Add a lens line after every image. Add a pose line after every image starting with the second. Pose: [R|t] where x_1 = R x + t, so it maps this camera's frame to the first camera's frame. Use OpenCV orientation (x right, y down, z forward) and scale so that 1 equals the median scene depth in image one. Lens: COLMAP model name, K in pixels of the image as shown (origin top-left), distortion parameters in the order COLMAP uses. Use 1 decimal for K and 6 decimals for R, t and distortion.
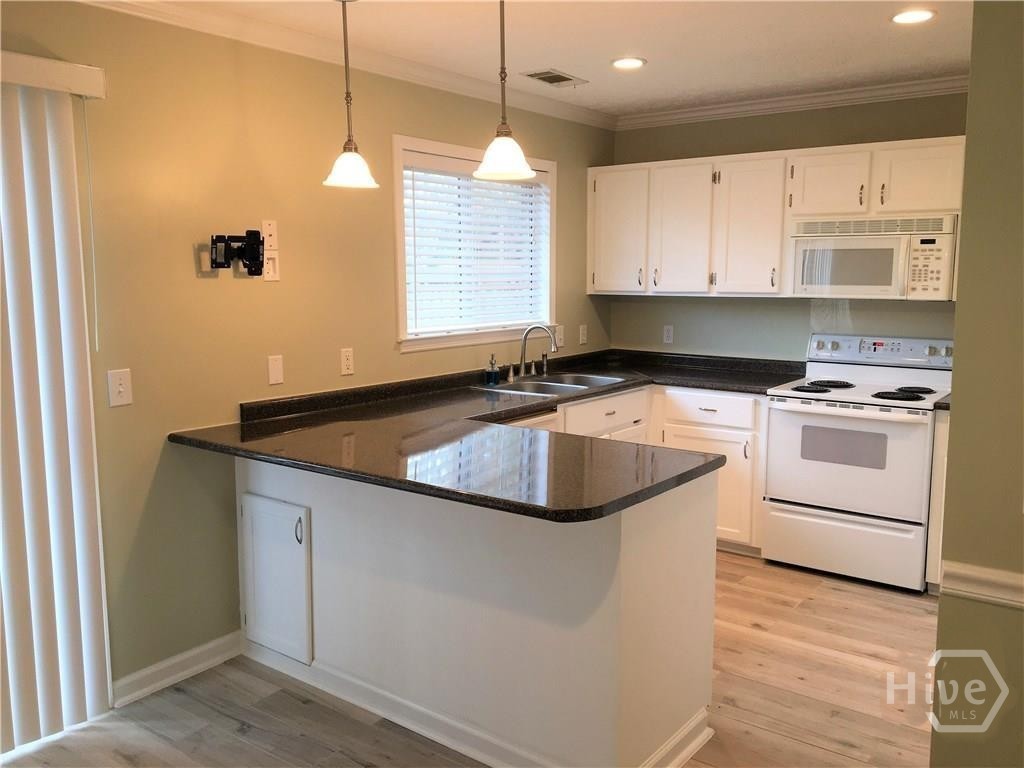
lens RADIAL K [[868.4, 0, 512.0], [0, 868.4, 384.0], [0, 0, 1]] dist [0.100456, -0.122481]
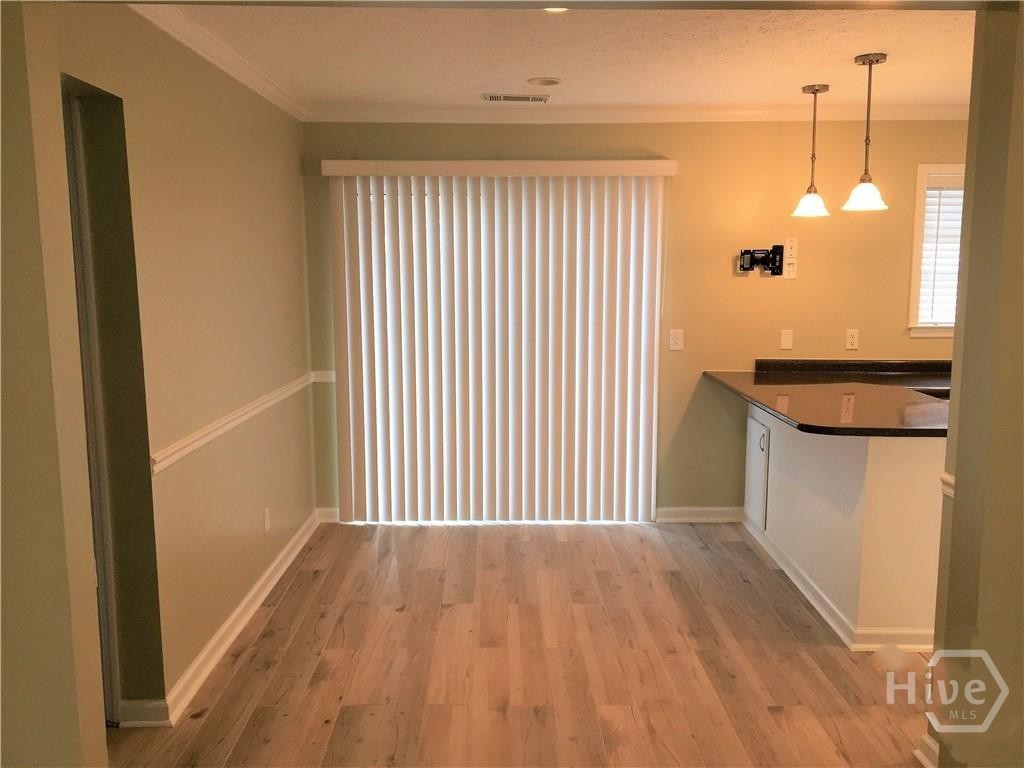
lens RADIAL K [[868.4, 0, 512.0], [0, 868.4, 384.0], [0, 0, 1]] dist [0.100456, -0.122481]
pose [[0.614180, 0.110722, -0.781360, 0.659266], [-0.105845, 0.992720, 0.057474, 0.023816], [0.782036, 0.047404, 0.621428, -0.292921]]
